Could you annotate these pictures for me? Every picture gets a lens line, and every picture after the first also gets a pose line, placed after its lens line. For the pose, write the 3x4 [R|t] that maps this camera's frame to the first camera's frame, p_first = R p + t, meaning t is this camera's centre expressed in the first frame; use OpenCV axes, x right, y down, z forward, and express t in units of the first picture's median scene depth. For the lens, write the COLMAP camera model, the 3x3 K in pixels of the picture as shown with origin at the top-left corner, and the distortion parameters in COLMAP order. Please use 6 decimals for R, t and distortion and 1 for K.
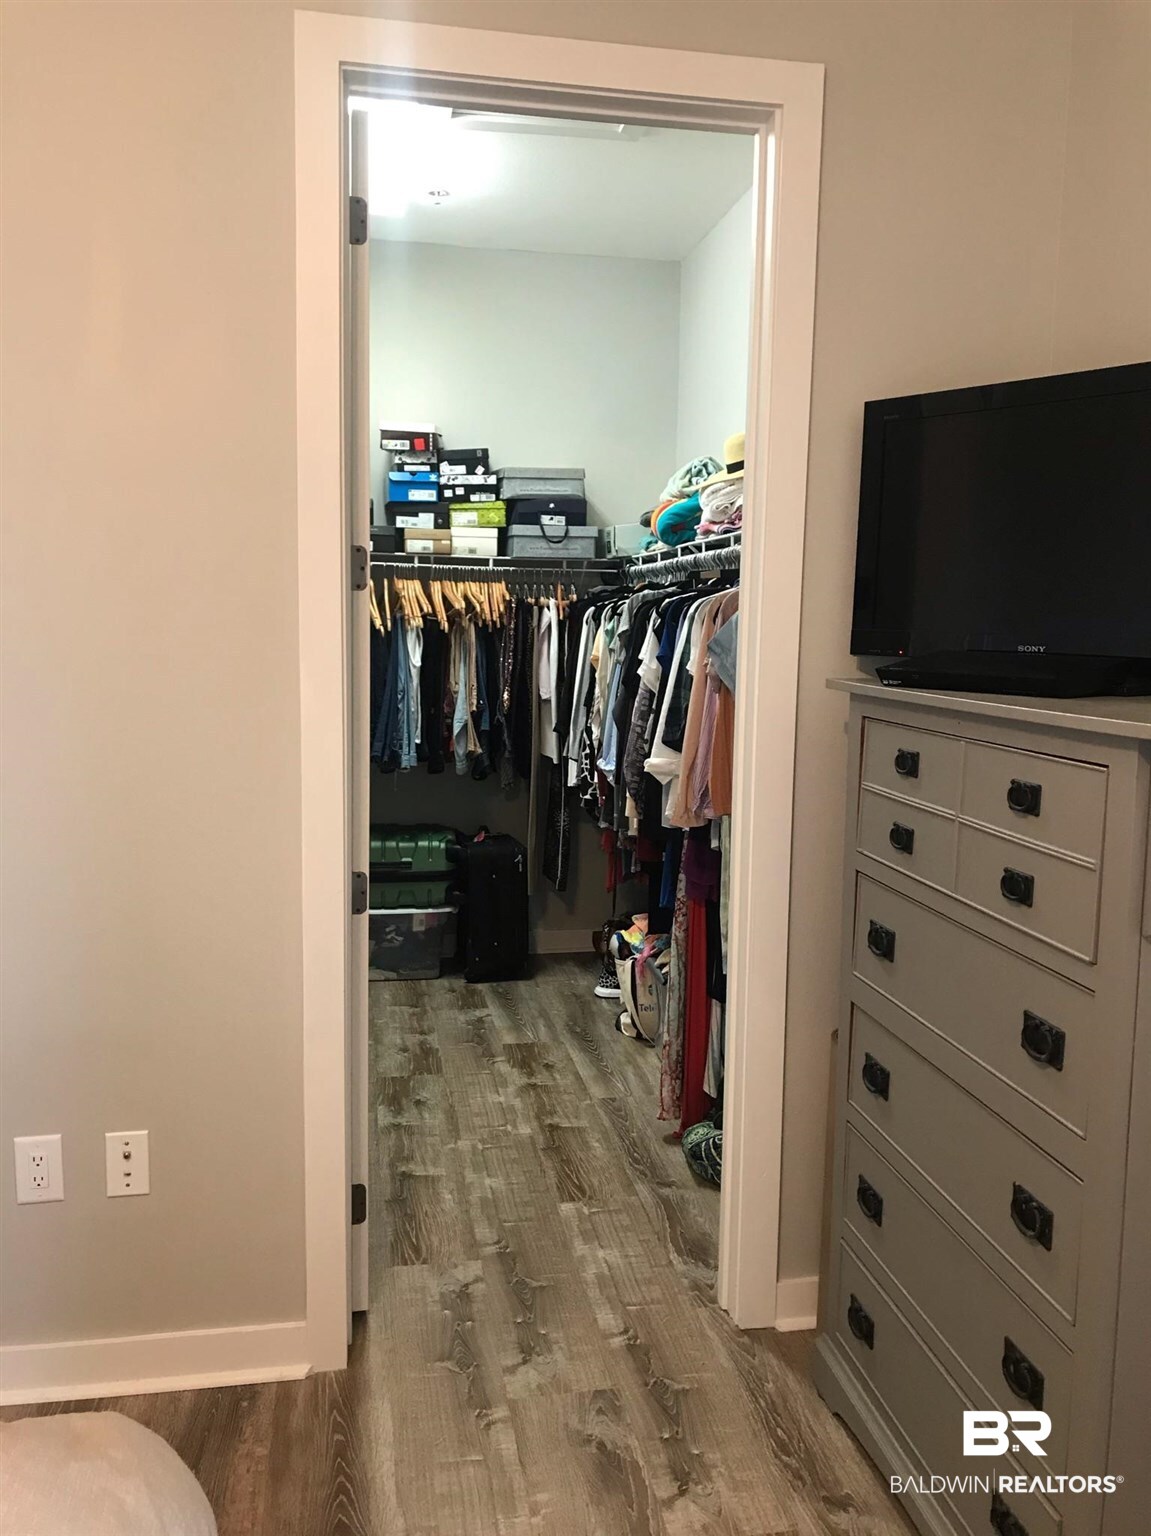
lens RADIAL K [[1261.8, 0, 577.7], [0, 1261.8, 767.0], [0, 0, 1]] dist [0.030872, -0.006061]
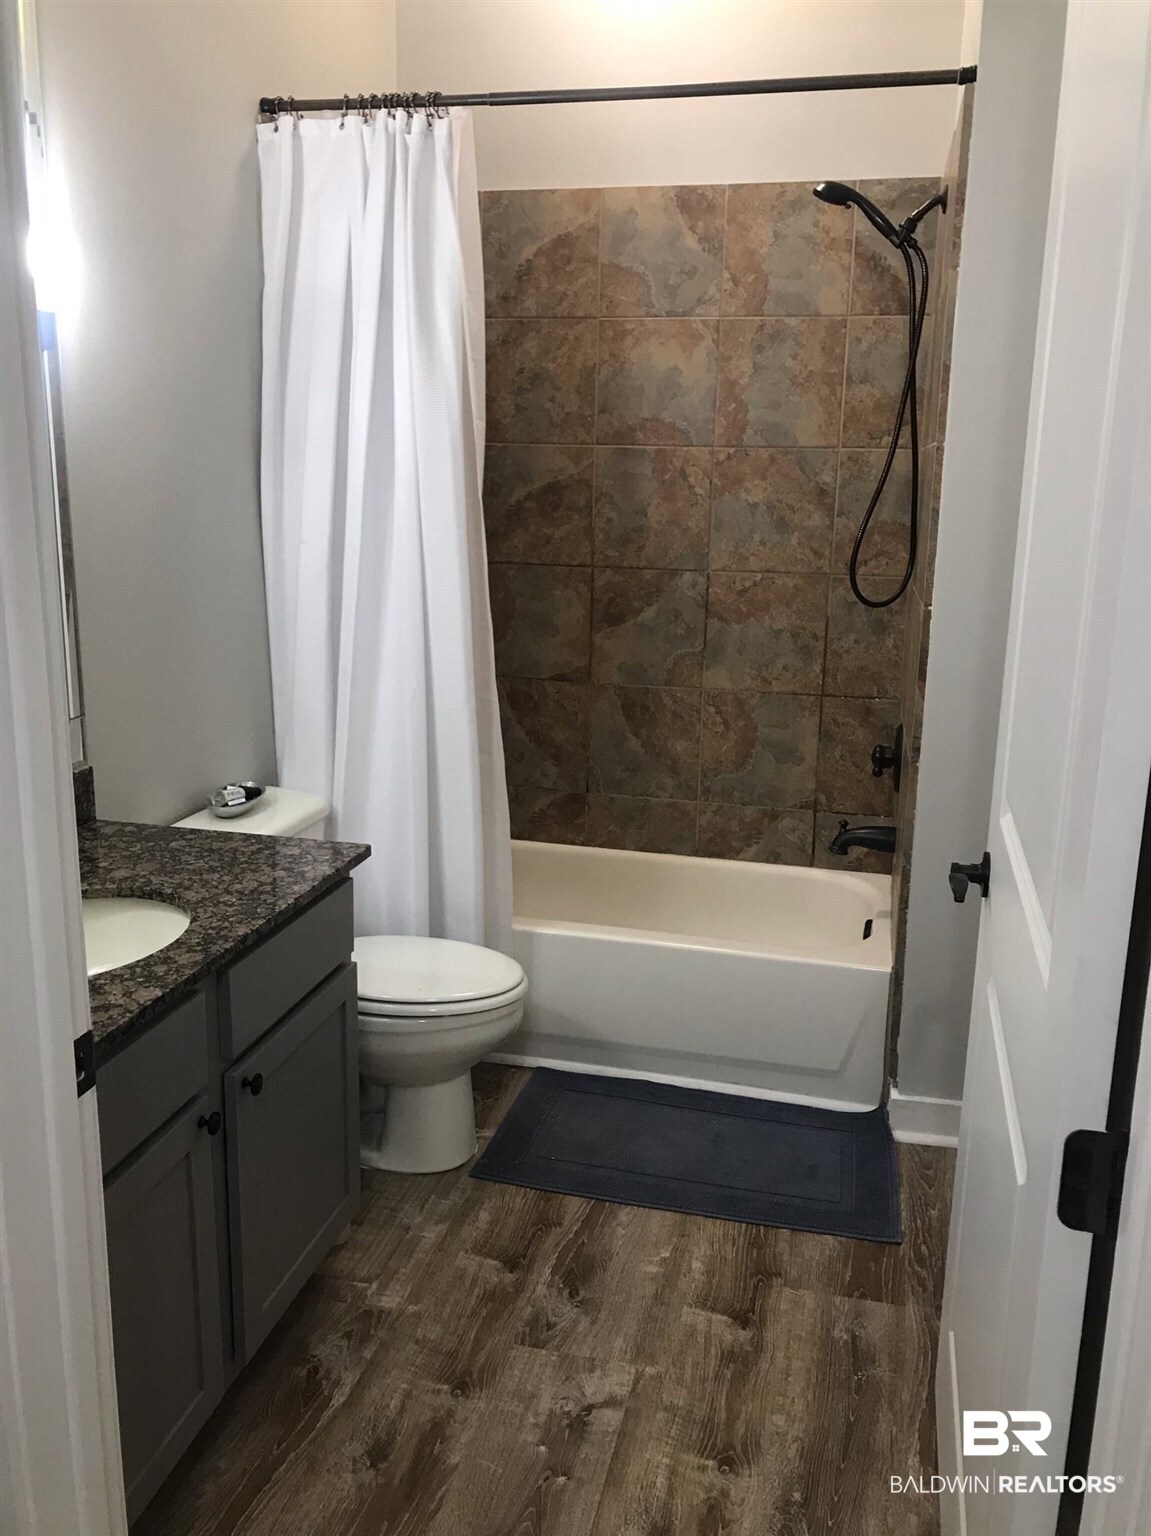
lens RADIAL K [[1261.8, 0, 576.1], [0, 1261.8, 765.7], [0, 0, 1]] dist [0.030872, -0.006061]
pose [[-0.913605, -0.139828, 0.381803, -0.291533], [0.008067, 0.932590, 0.360847, -0.204844], [-0.406522, 0.332751, -0.850892, 1.625403]]
